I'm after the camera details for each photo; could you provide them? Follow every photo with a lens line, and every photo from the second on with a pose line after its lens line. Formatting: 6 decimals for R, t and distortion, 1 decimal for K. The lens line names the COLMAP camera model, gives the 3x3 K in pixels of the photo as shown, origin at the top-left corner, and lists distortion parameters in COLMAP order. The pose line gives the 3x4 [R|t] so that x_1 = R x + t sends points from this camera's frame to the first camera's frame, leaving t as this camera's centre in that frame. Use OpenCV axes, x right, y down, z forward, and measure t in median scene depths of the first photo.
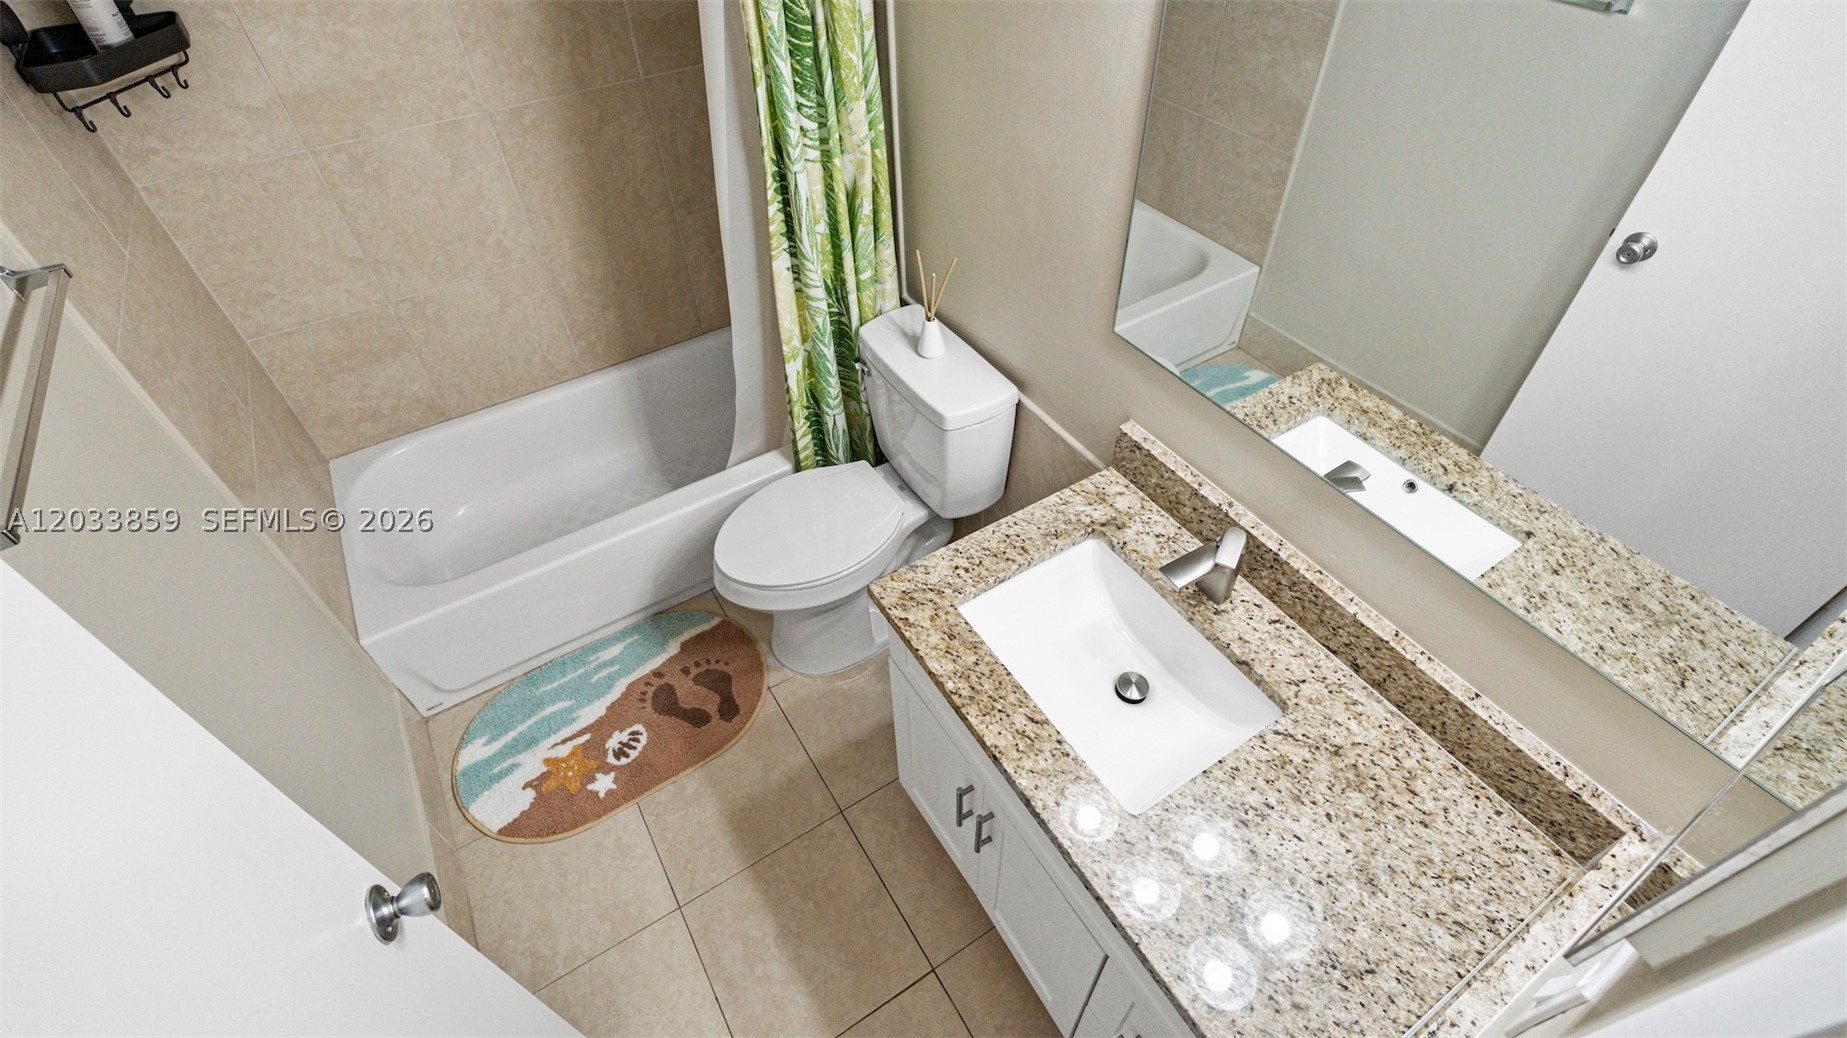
lens RADIAL K [[891.0, 0, 957.9], [0, 891.0, 492.3], [0, 0, 1]] dist [-0.005527, -0.000687]
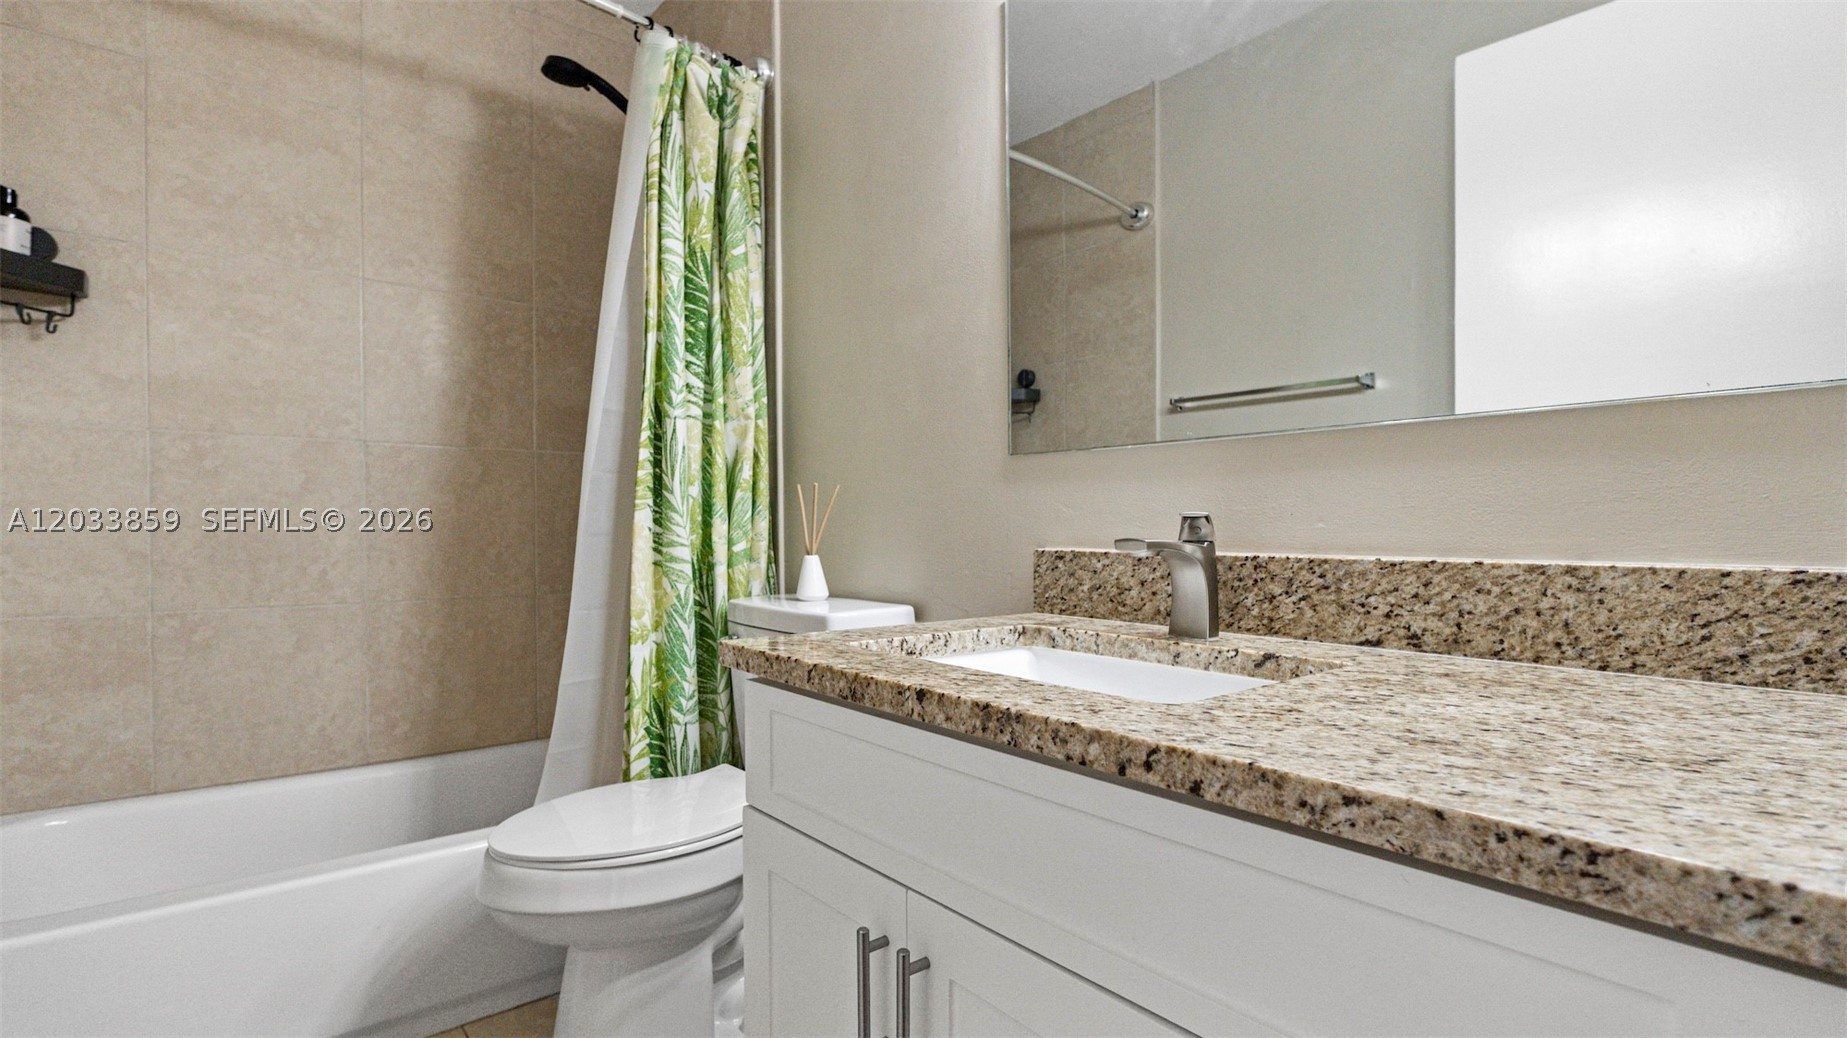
lens RADIAL K [[862.6, 0, 951.2], [0, 862.6, 477.4], [0, 0, 1]] dist [-0.009924, 0.001349]
pose [[0.990235, -0.011329, 0.138946, -0.010831], [0.107039, 0.700334, -0.705744, 0.394402], [-0.089314, 0.713725, 0.694708, 0.329016]]
